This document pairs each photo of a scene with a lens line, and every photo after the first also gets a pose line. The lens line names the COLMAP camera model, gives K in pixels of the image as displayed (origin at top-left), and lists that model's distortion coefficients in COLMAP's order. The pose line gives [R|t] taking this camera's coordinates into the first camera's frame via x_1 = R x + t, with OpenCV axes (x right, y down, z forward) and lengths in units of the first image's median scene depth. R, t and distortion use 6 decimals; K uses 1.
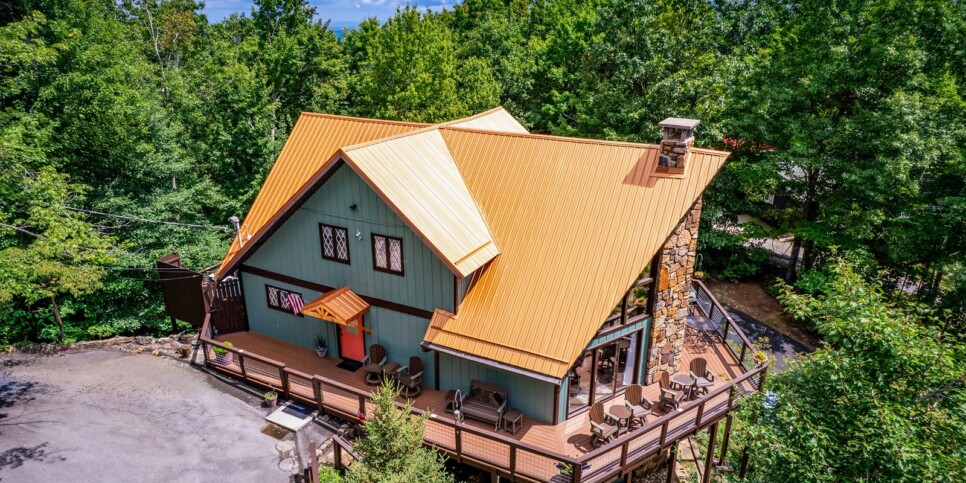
lens RADIAL K [[618.3, 0, 483.0], [0, 618.3, 241.5], [0, 0, 1]] dist [-0.064185, 0.051719]
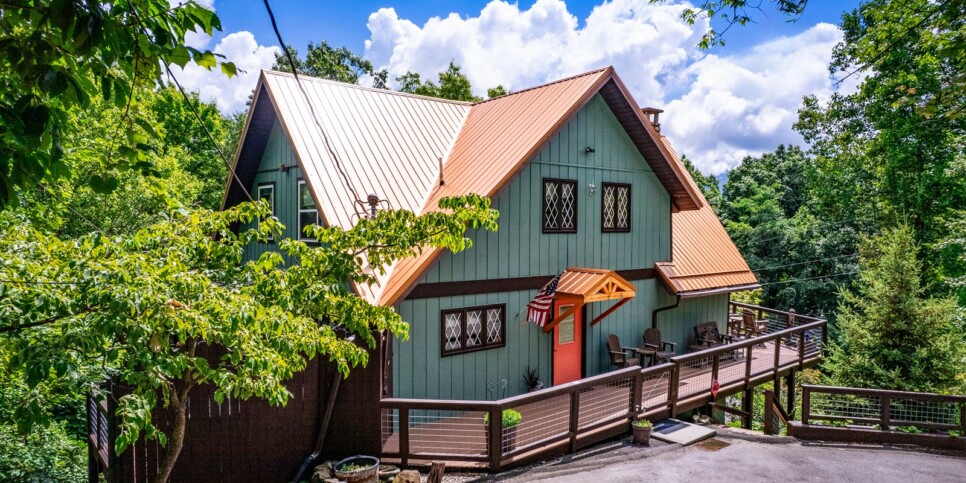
lens RADIAL K [[618.3, 0, 483.0], [0, 618.3, 241.5], [0, 0, 1]] dist [-0.064185, 0.051719]
pose [[0.391392, -0.026297, 0.919848, -0.983556], [0.318728, 0.941593, -0.108698, 0.096203], [-0.863264, 0.335725, 0.376913, 0.856679]]
